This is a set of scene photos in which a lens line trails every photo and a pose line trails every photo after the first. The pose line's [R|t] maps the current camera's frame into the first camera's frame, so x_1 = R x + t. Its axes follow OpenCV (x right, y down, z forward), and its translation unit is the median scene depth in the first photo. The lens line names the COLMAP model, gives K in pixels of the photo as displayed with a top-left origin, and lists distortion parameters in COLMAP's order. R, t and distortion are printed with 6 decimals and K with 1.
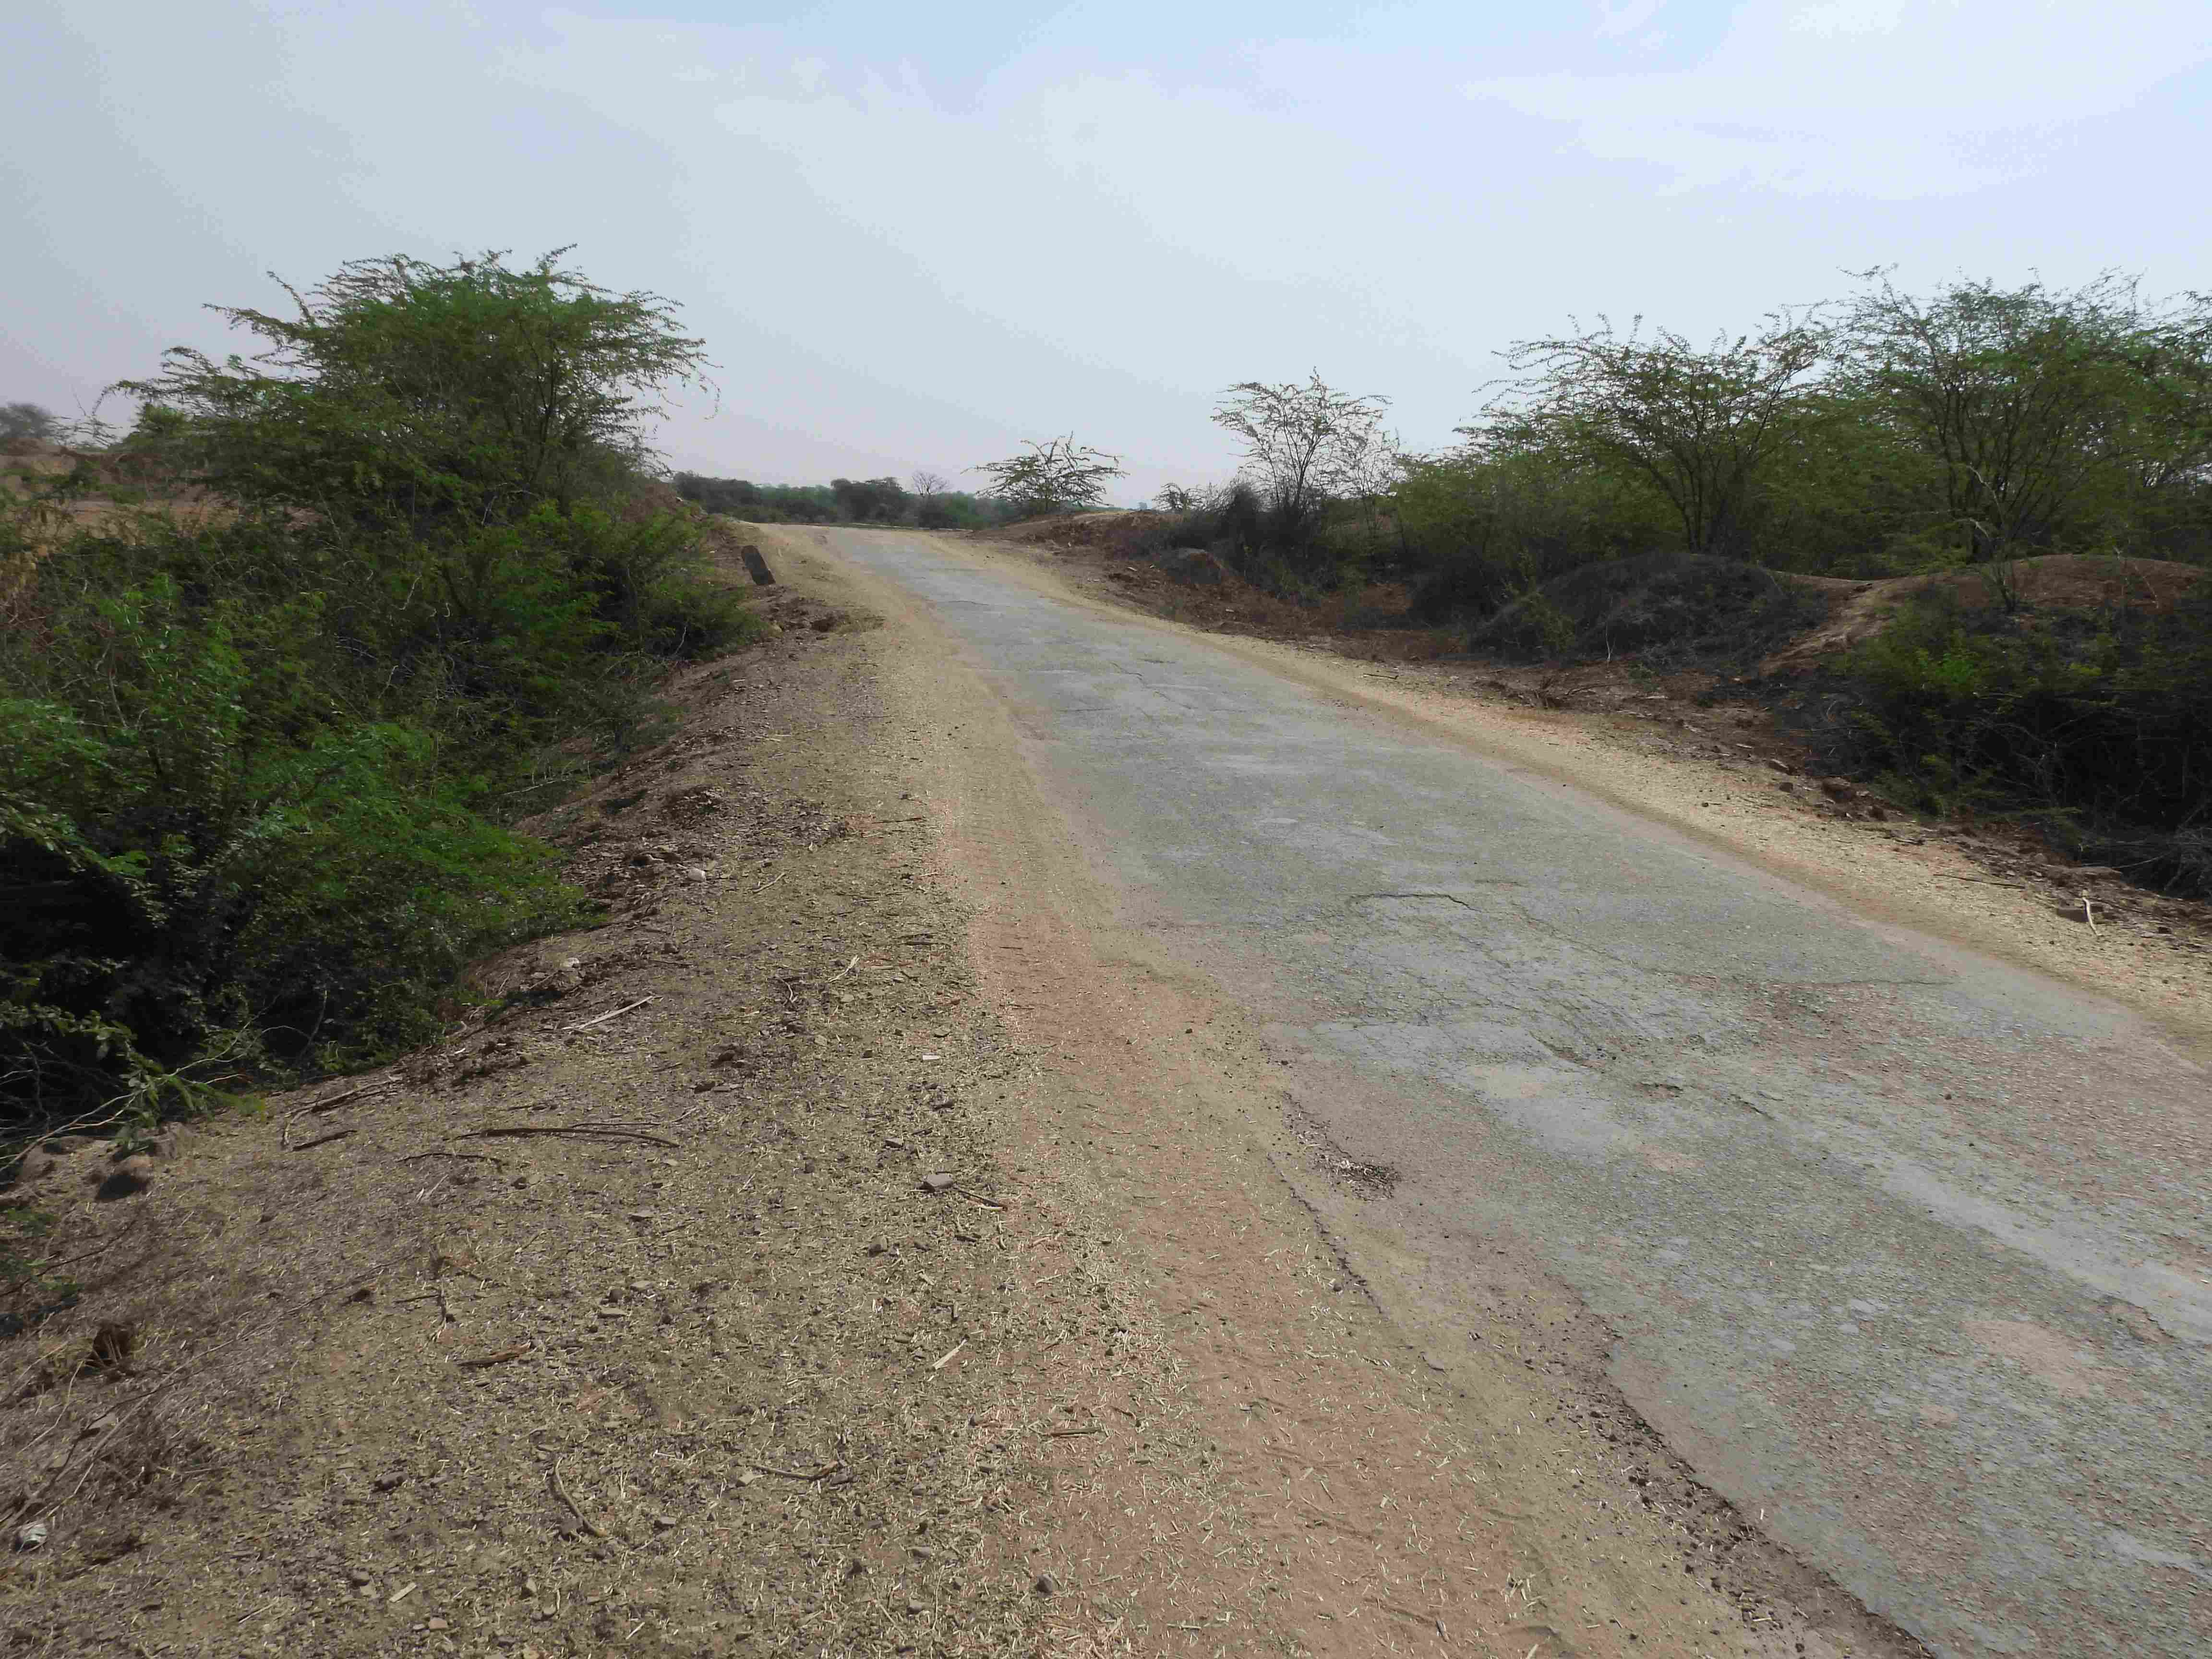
lens RADIAL K [[1751.6, 0, 1100.2], [0, 1751.6, 817.3], [0, 0, 1]] dist [-0.014464, 0.003863]
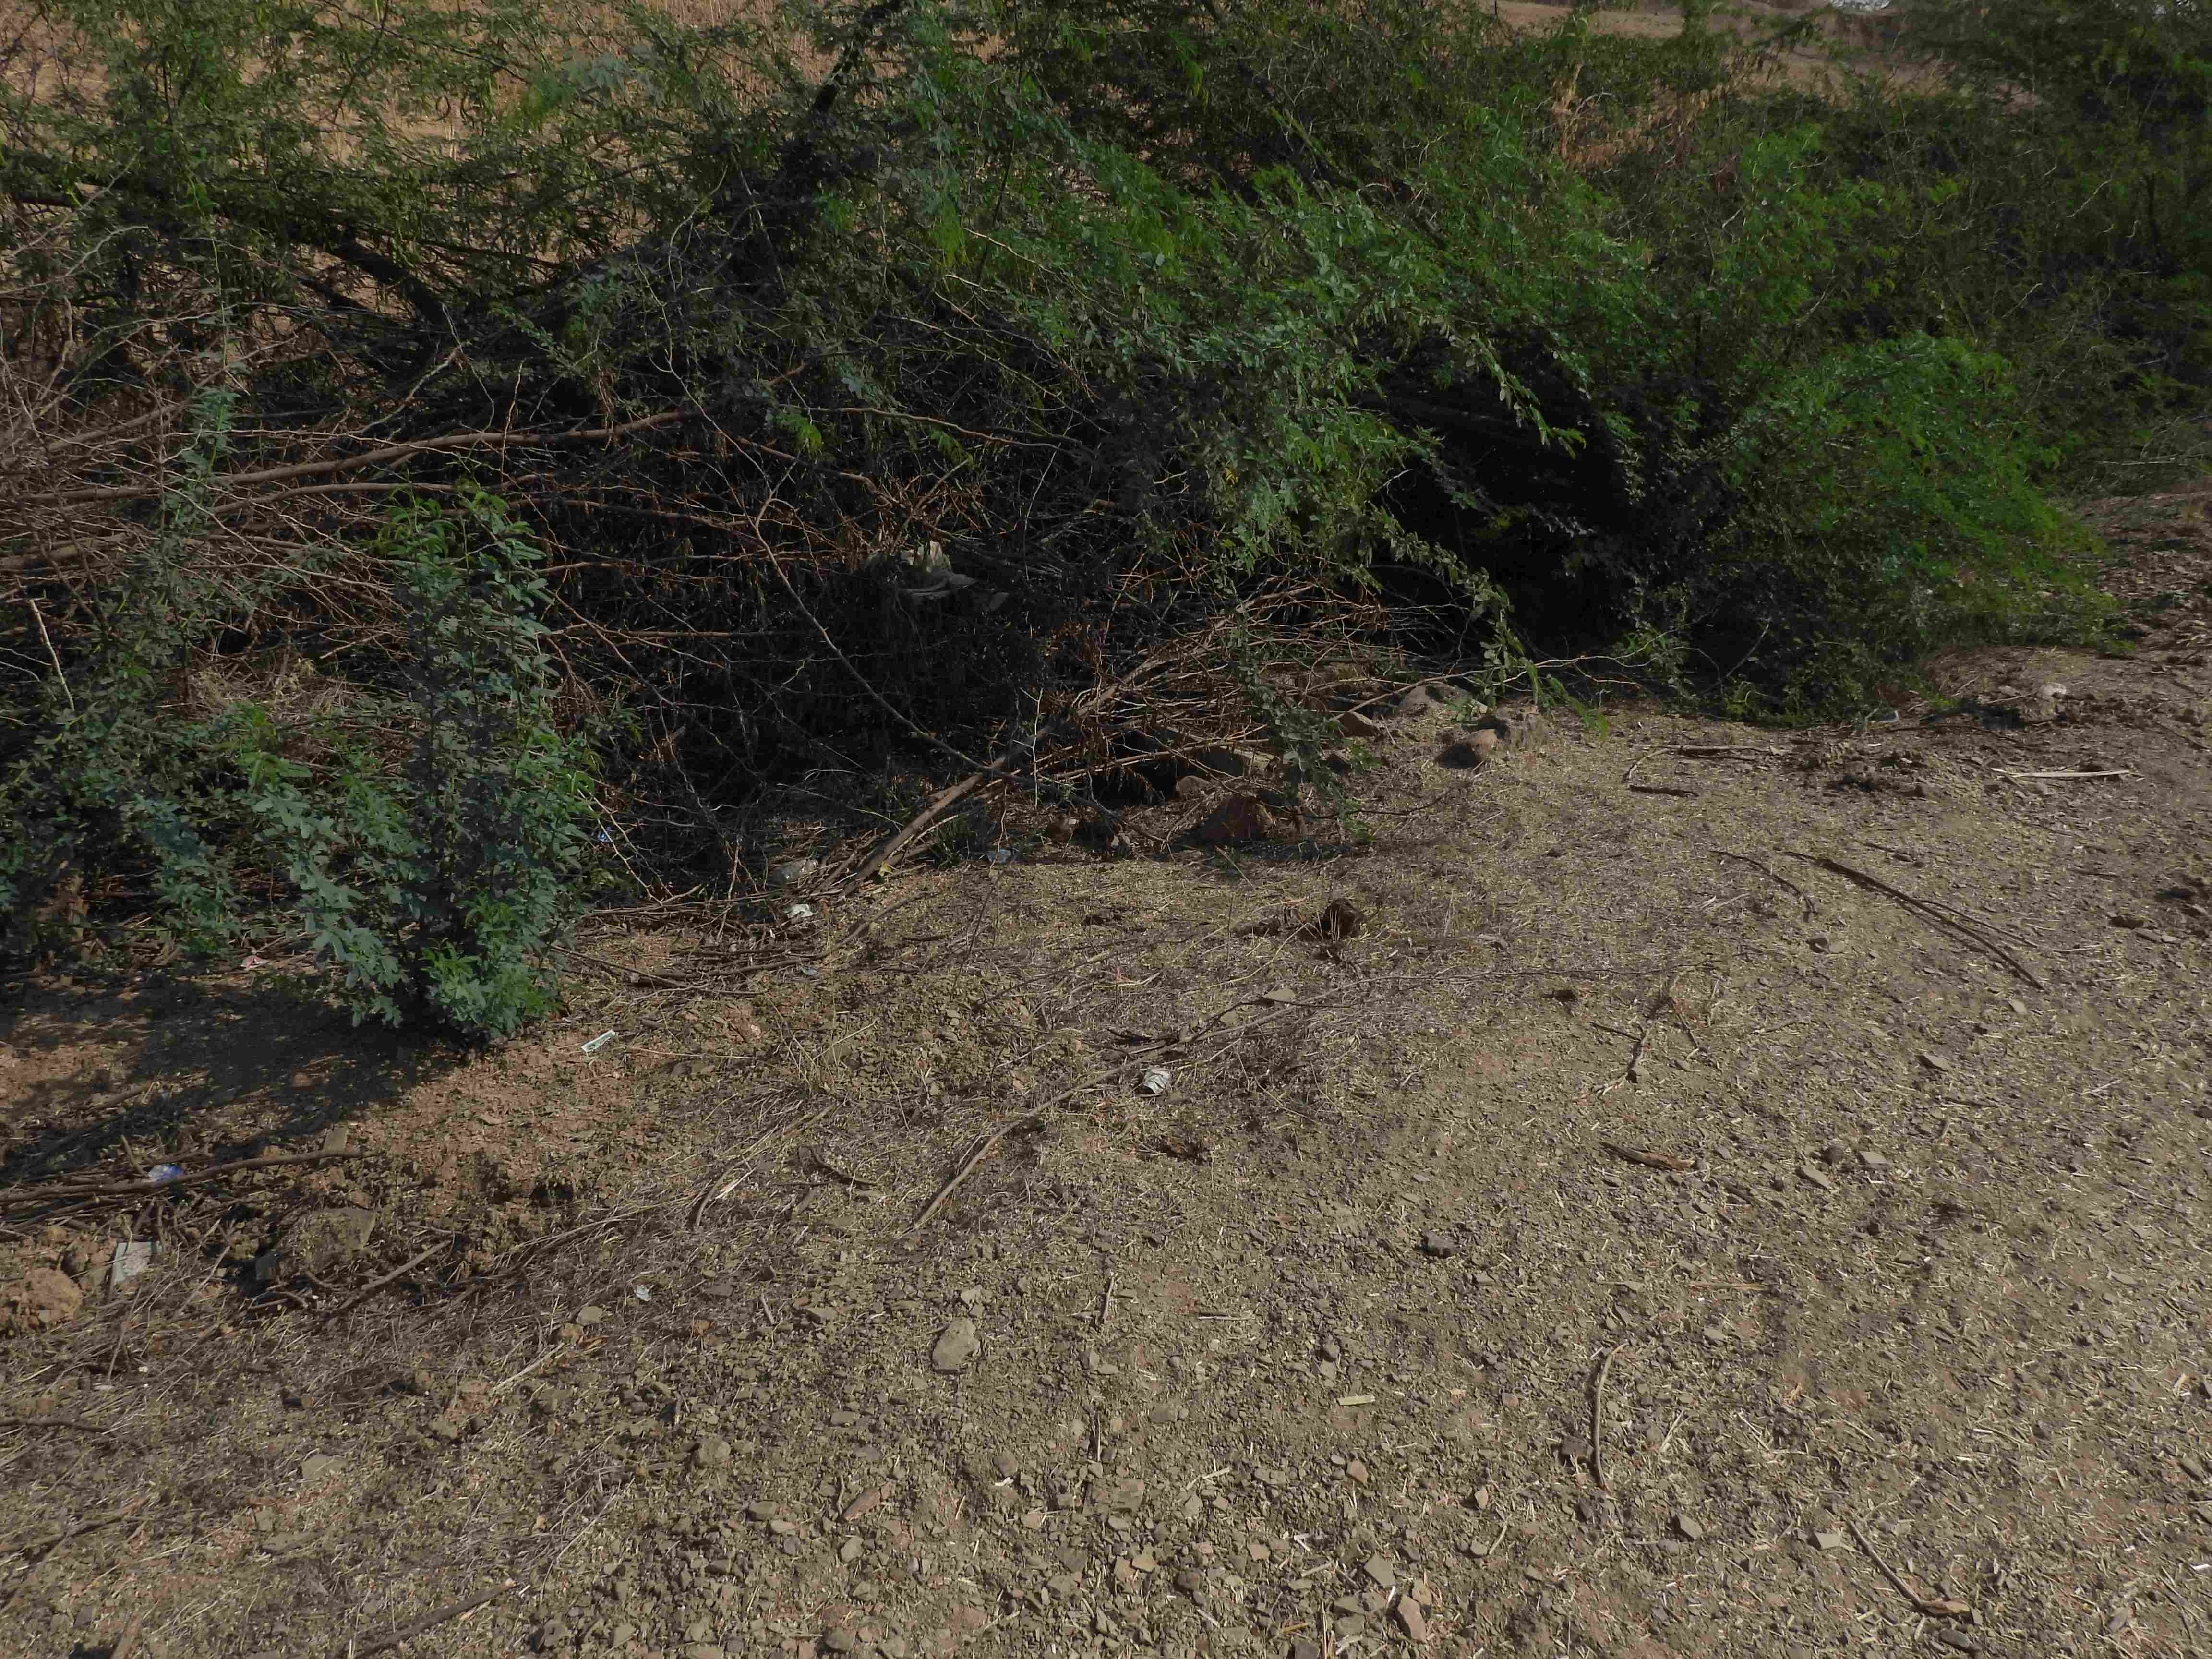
lens RADIAL K [[1751.6, 0, 1100.2], [0, 1751.6, 817.3], [0, 0, 1]] dist [-0.014464, 0.003863]
pose [[0.623017, 0.393034, -0.676295, -0.026267], [-0.238000, 0.918853, 0.314747, -0.020857], [0.745121, -0.035134, 0.666003, 0.294688]]
